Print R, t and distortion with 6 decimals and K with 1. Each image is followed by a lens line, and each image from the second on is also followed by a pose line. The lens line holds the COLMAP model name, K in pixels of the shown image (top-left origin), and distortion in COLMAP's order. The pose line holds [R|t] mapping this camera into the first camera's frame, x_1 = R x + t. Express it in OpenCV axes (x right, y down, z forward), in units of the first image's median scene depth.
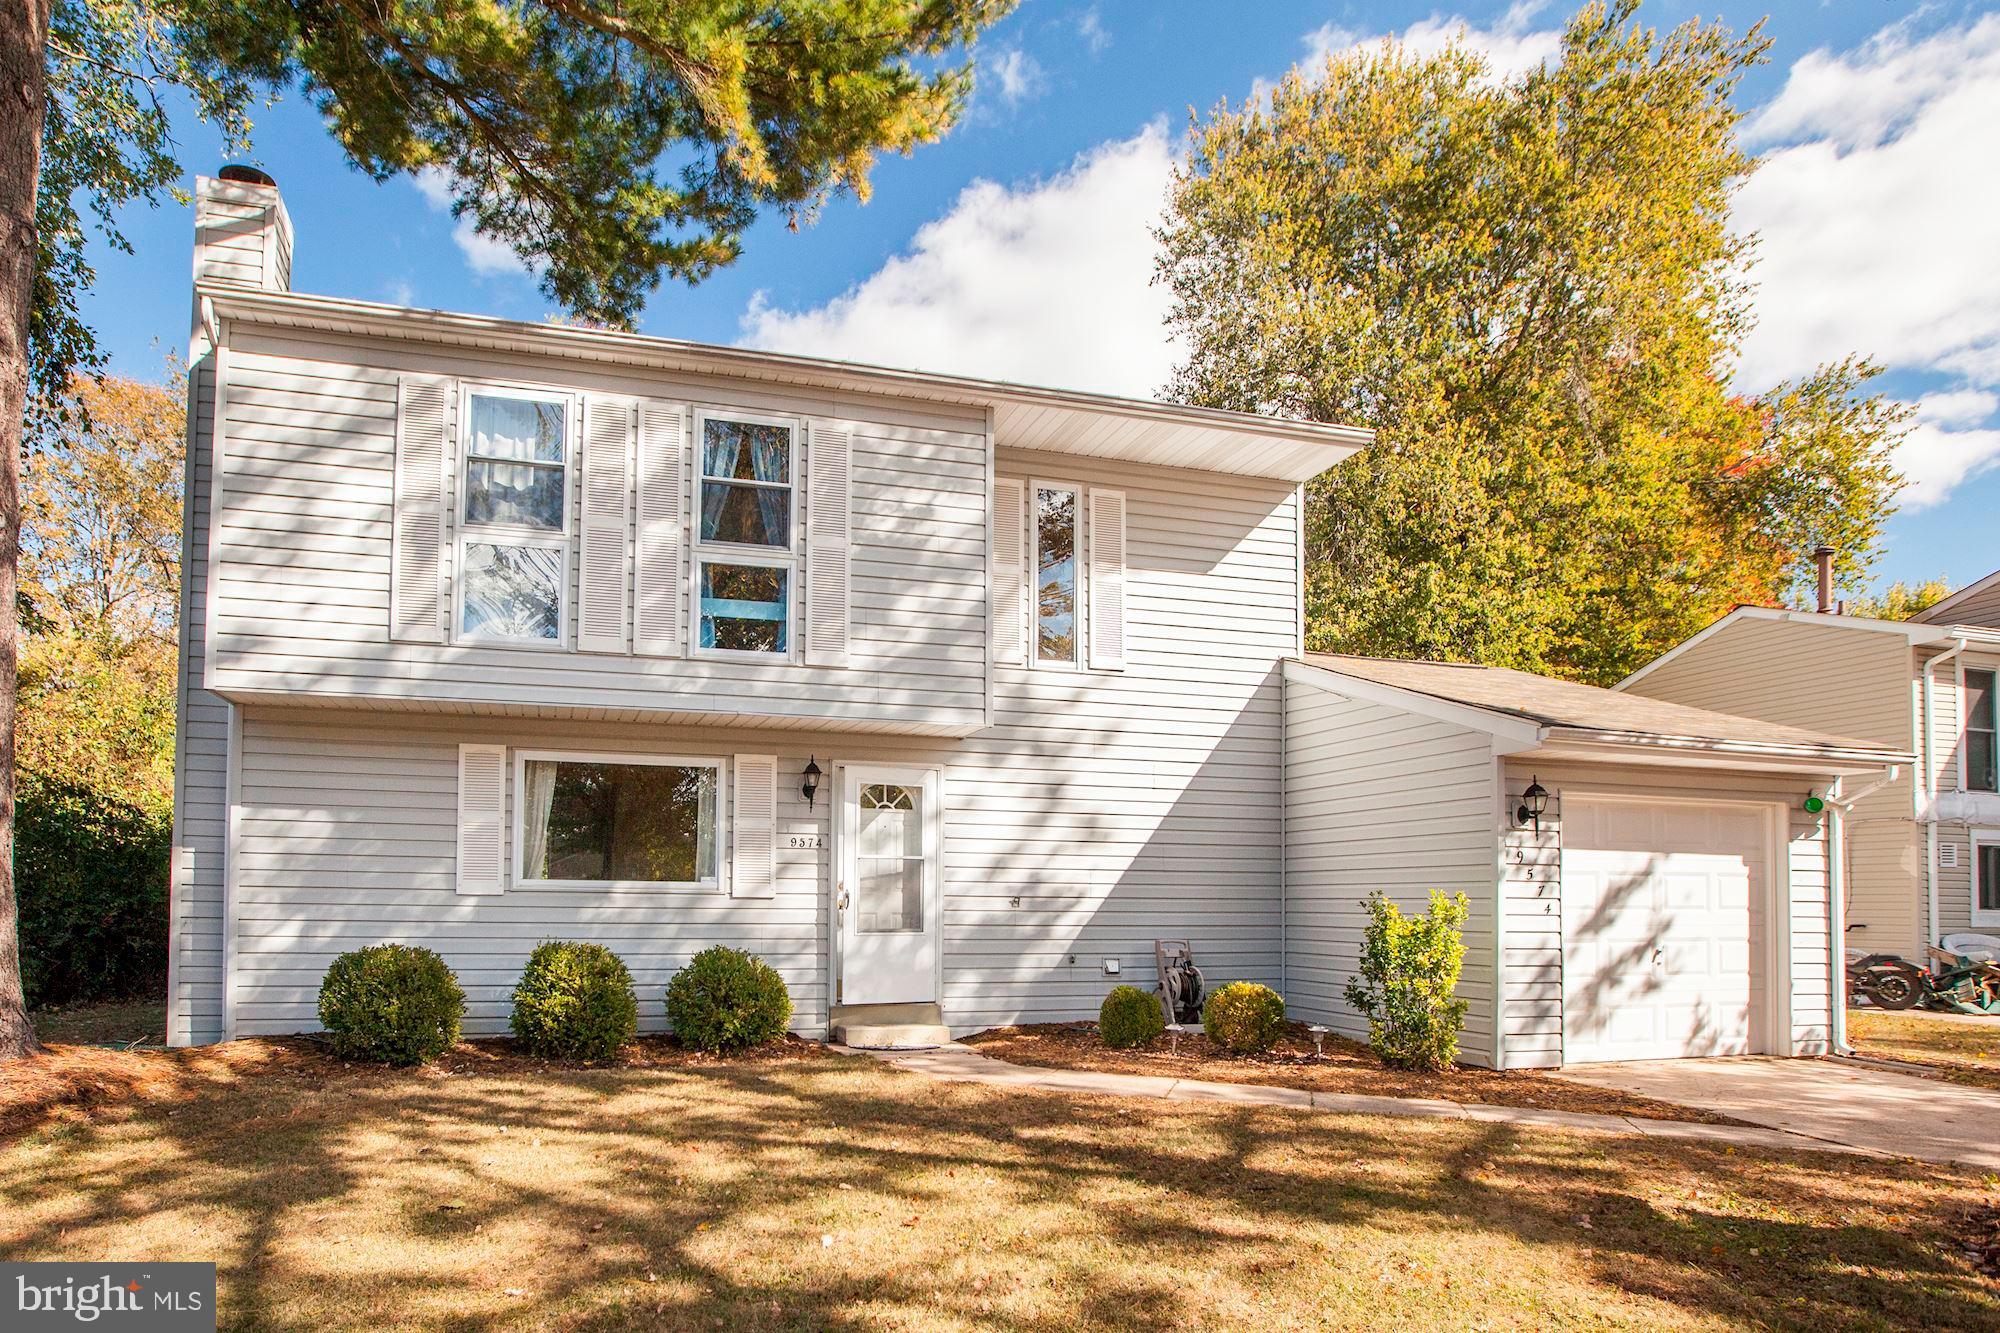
lens RADIAL K [[916.5, 0, 1000.1], [0, 916.5, 854.5], [0, 0, 1]] dist [-0.017769, 0.000450]
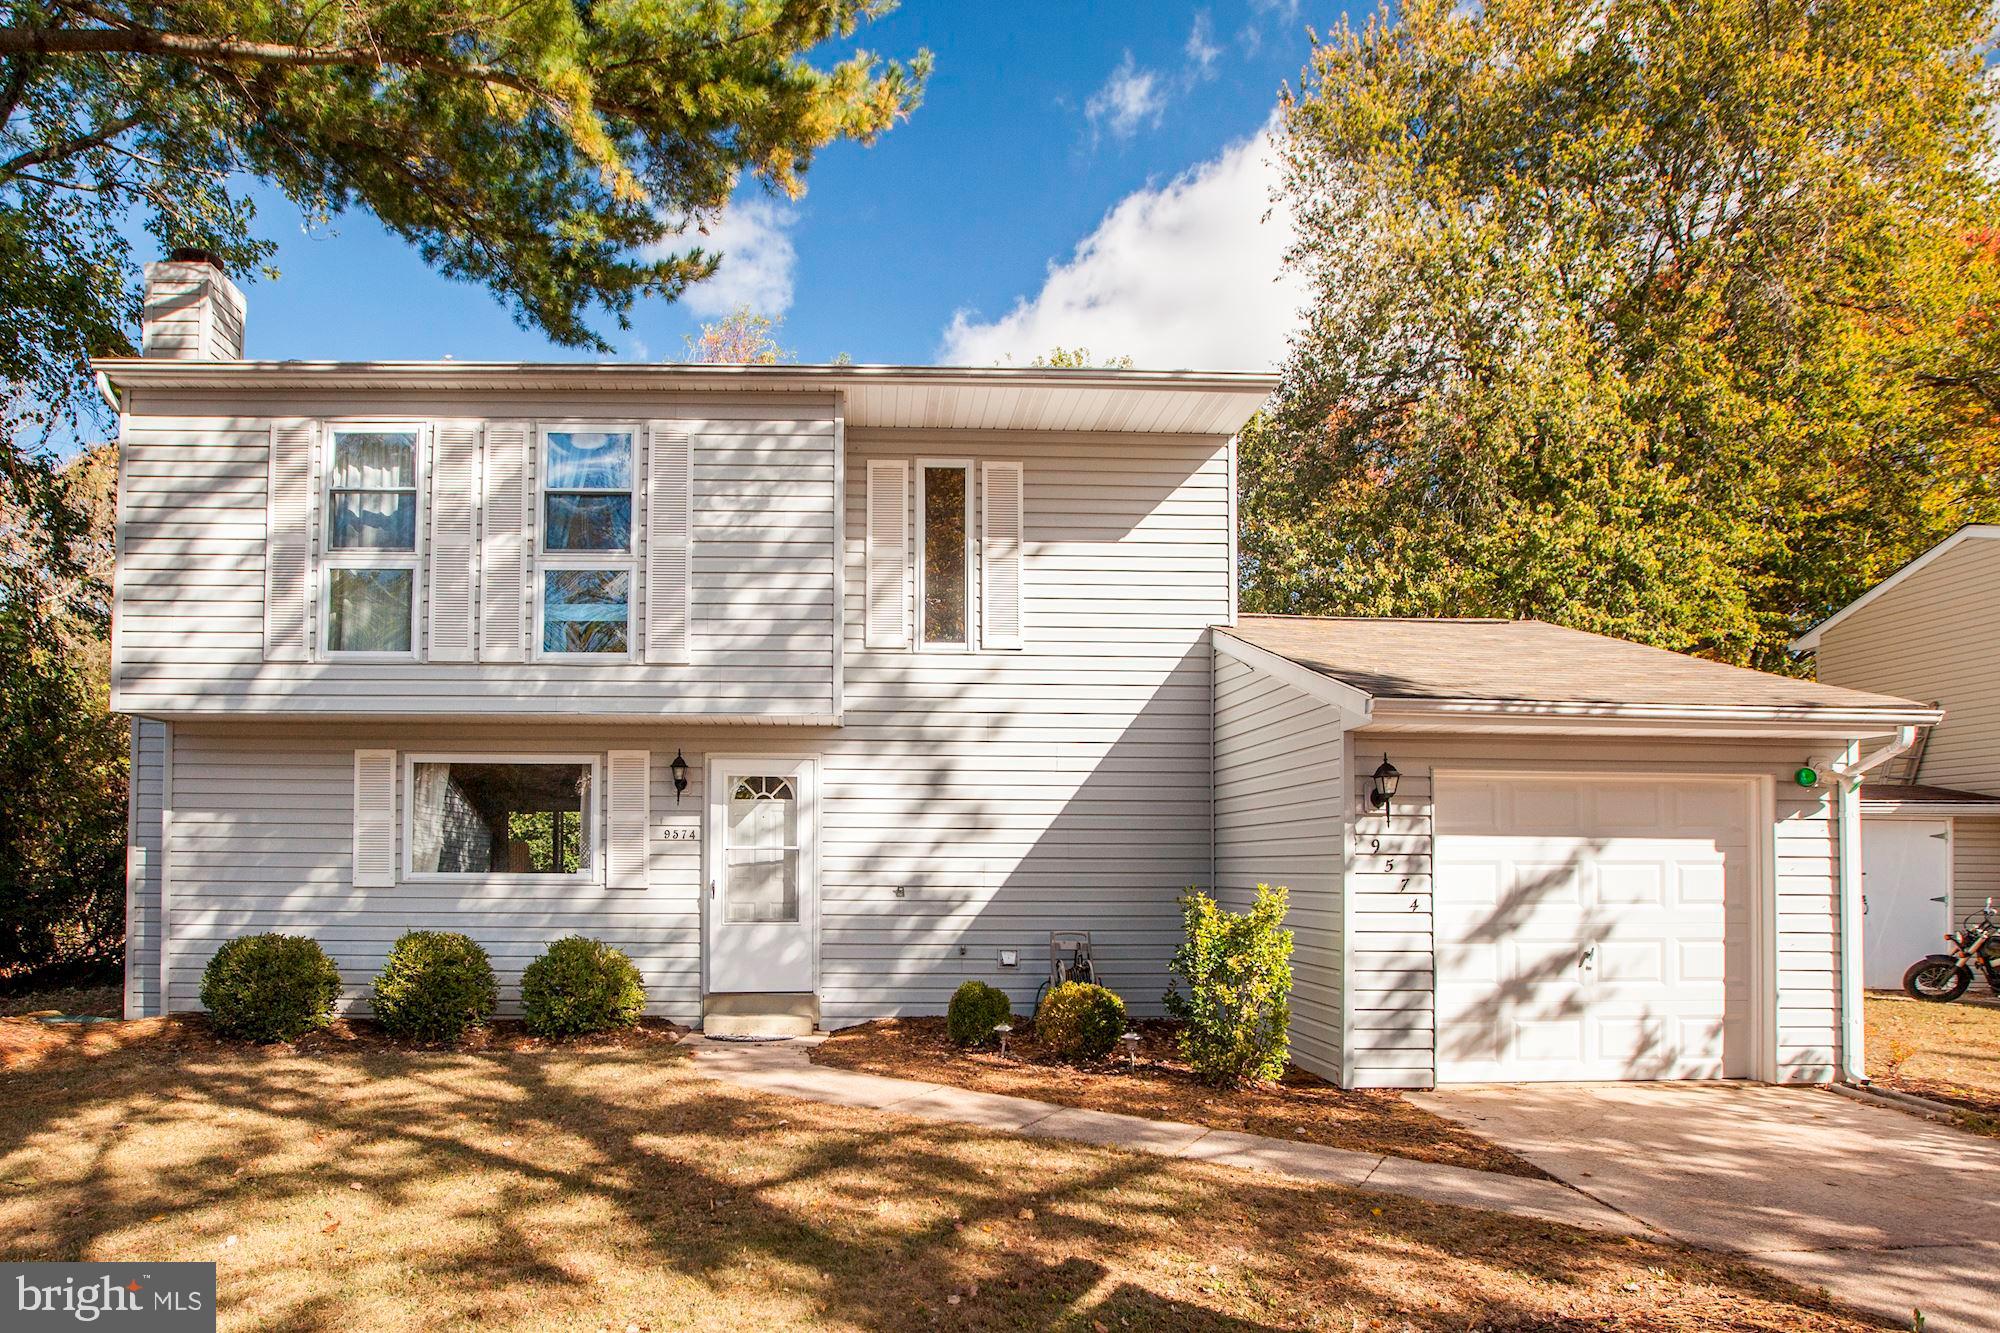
lens RADIAL K [[923.4, 0, 1115.8], [0, 923.4, 821.9], [0, 0, 1]] dist [-0.032682, 0.009629]
pose [[0.983183, -0.010596, -0.182317, 0.484278], [0.010684, 0.999943, -0.000502, -0.022497], [0.182311, -0.001455, 0.983240, 0.085578]]
